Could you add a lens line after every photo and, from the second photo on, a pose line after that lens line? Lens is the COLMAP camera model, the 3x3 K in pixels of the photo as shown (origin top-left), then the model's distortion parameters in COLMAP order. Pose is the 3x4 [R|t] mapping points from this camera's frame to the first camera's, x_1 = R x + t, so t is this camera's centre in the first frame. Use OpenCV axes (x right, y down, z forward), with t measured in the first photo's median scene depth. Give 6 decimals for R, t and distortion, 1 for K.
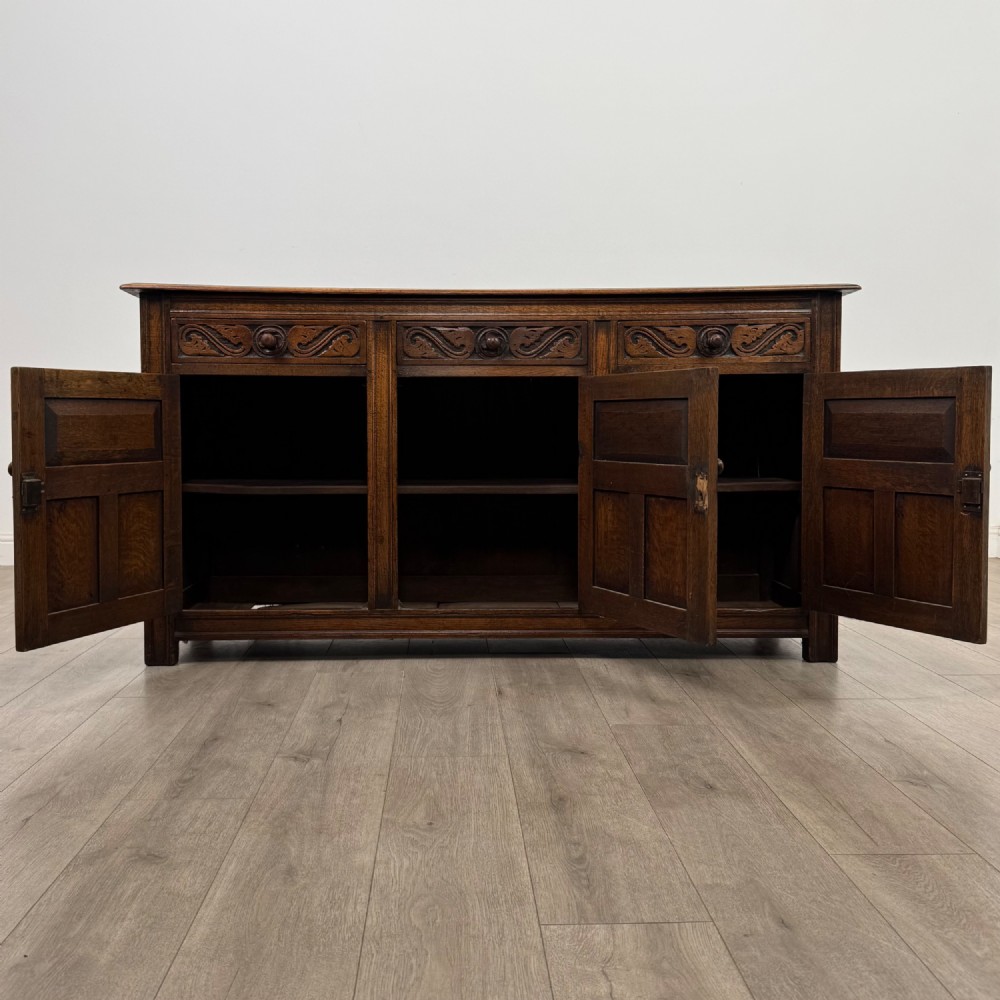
lens RADIAL K [[945.6, 0, 464.2], [0, 945.6, 460.2], [0, 0, 1]] dist [0.133173, -0.000029]
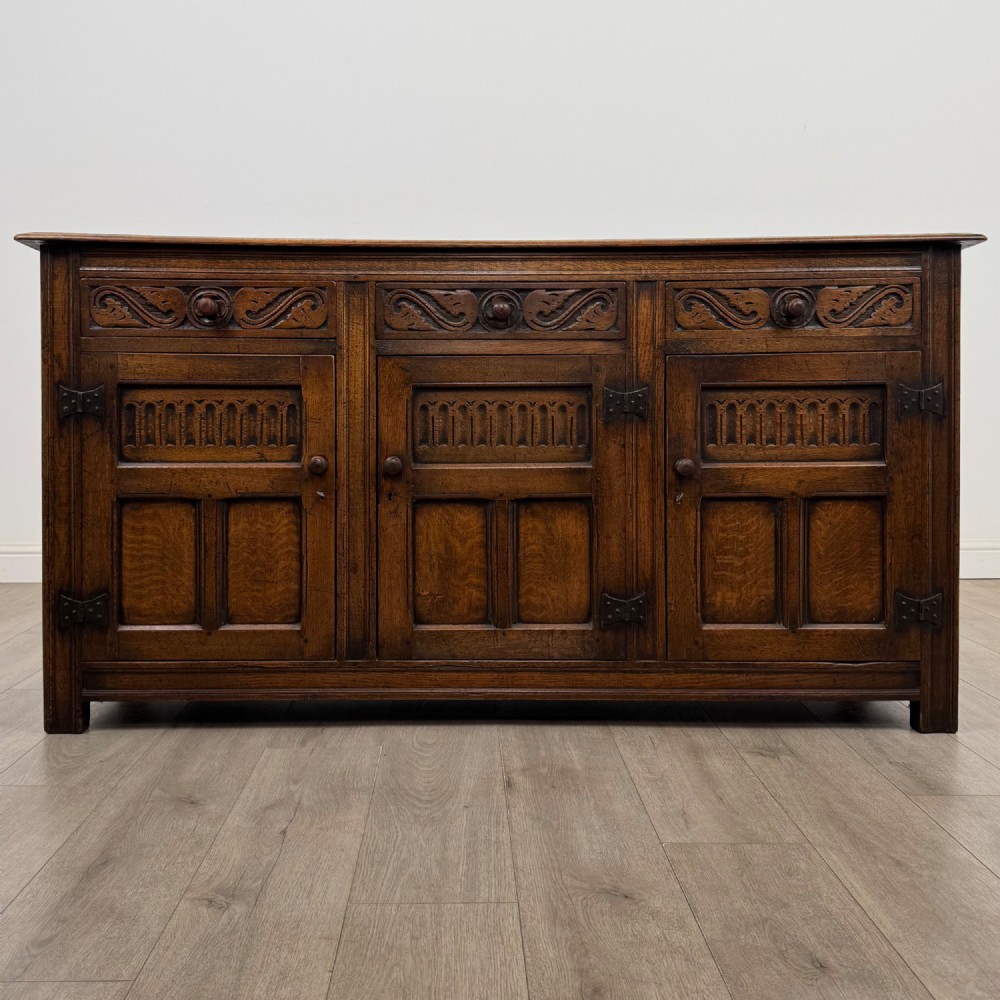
lens RADIAL K [[1071.6, 0, 460.9], [0, 1071.6, 434.4], [0, 0, 1]] dist [0.184872, -0.327334]
pose [[0.999894, 0.001704, -0.014448, 0.010270], [-0.001981, 0.999814, -0.019199, -0.007246], [0.014412, 0.019225, 0.999711, 0.136300]]
